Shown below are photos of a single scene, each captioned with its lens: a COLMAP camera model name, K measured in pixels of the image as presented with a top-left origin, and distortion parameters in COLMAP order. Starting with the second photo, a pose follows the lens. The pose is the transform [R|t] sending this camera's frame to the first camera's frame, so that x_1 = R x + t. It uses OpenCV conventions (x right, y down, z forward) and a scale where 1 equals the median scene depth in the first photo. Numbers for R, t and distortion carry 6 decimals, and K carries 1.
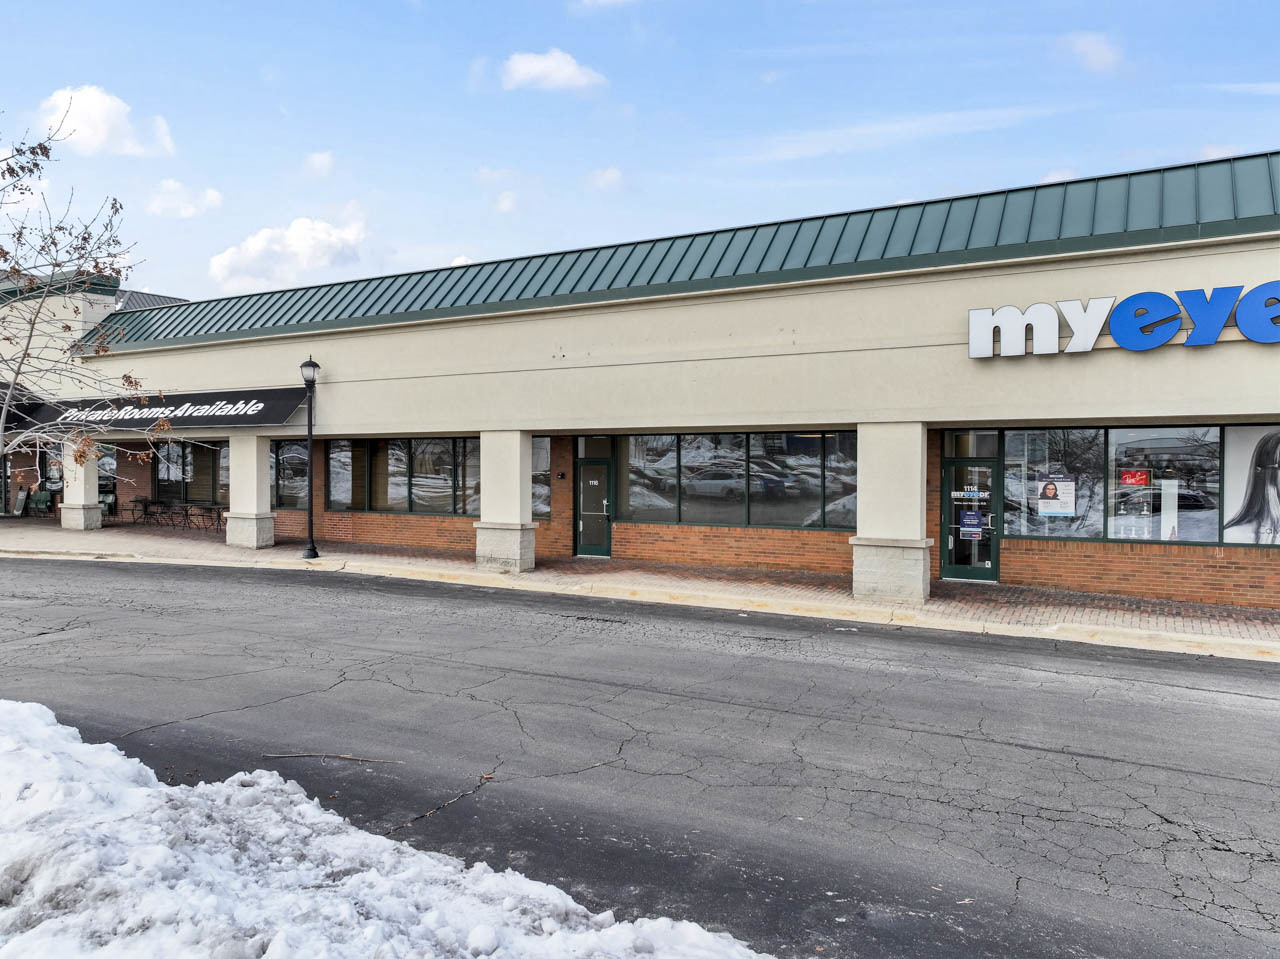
lens RADIAL K [[899.7, 0, 640.0], [0, 899.7, 479.5], [0, 0, 1]] dist [0.007222, 0.002407]
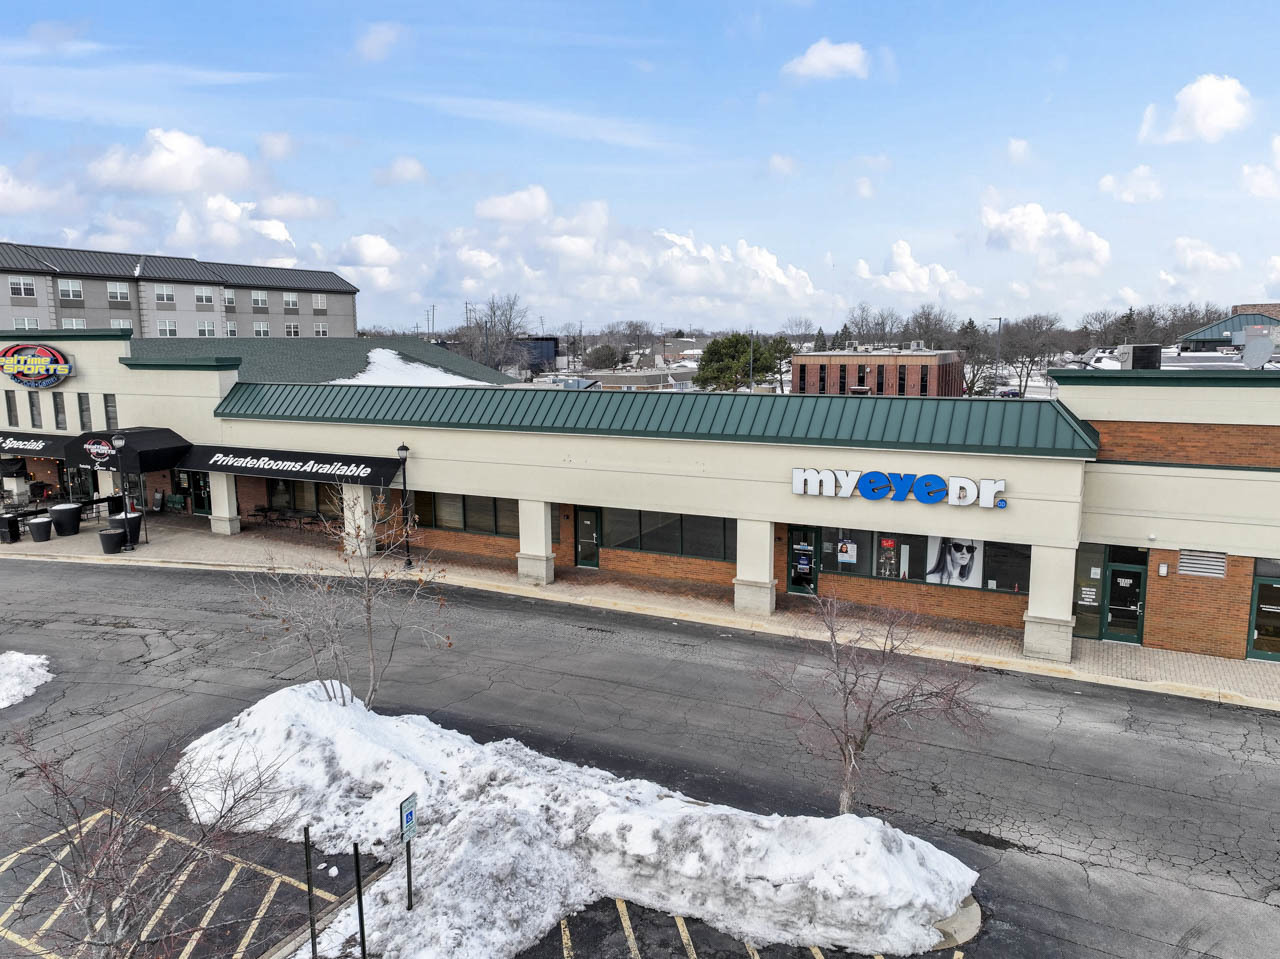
lens RADIAL K [[899.7, 0, 640.0], [0, 899.7, 479.5], [0, 0, 1]] dist [0.007222, 0.002407]
pose [[0.998977, -0.015229, 0.042583, -0.034814], [0.009286, 0.990606, 0.136430, -0.415723], [-0.044261, -0.135895, 0.989734, -0.838230]]
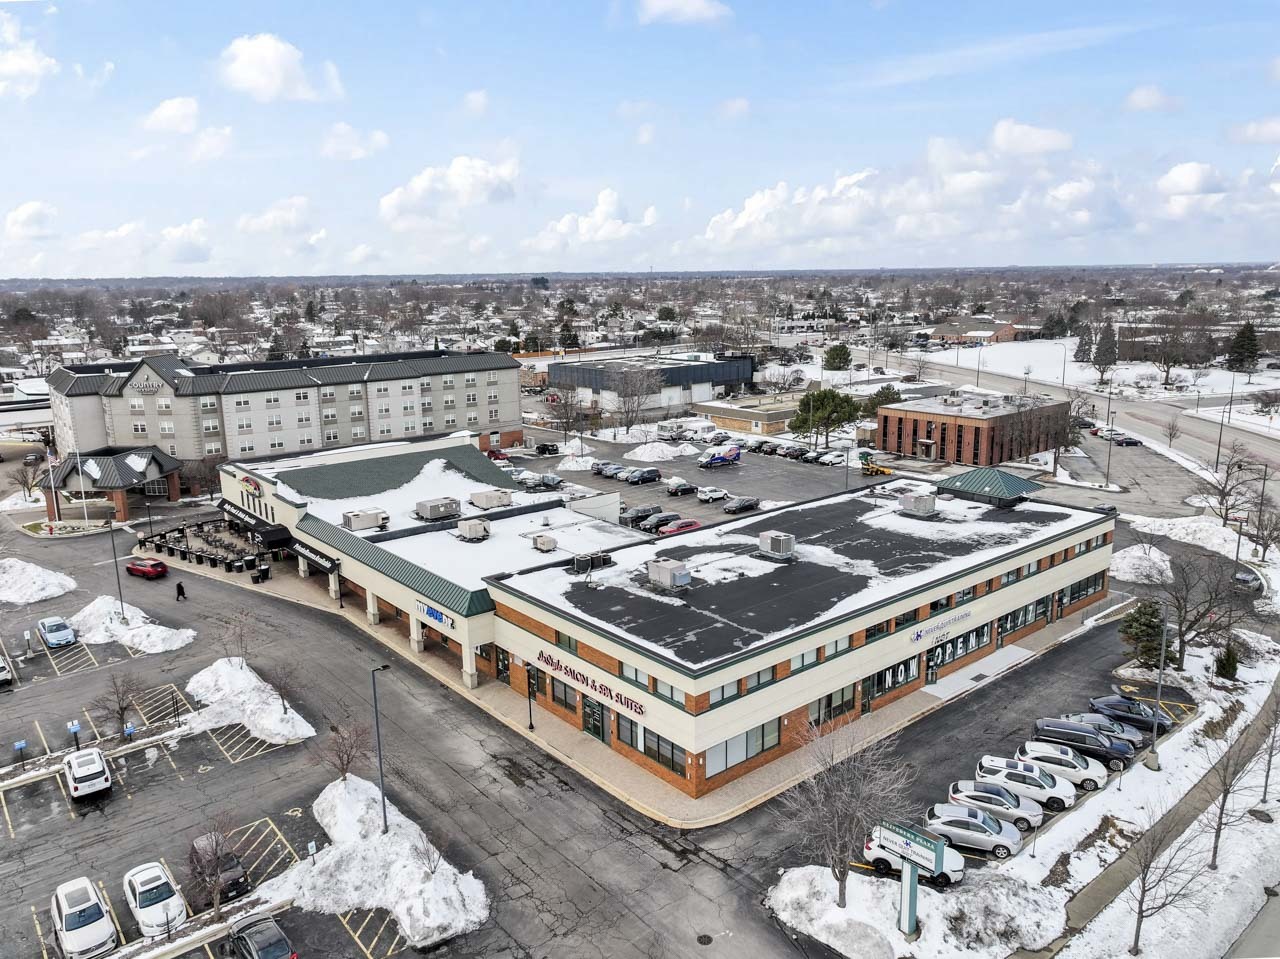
lens RADIAL K [[938.2, 0, 640.0], [0, 938.2, 479.5], [0, 0, 1]] dist [0.006942, 0.002790]
pose [[0.935251, 0.059070, -0.349021, 3.200366], [0.011774, 0.980242, 0.197451, -1.791640], [0.353788, -0.188775, 0.916077, -3.078194]]
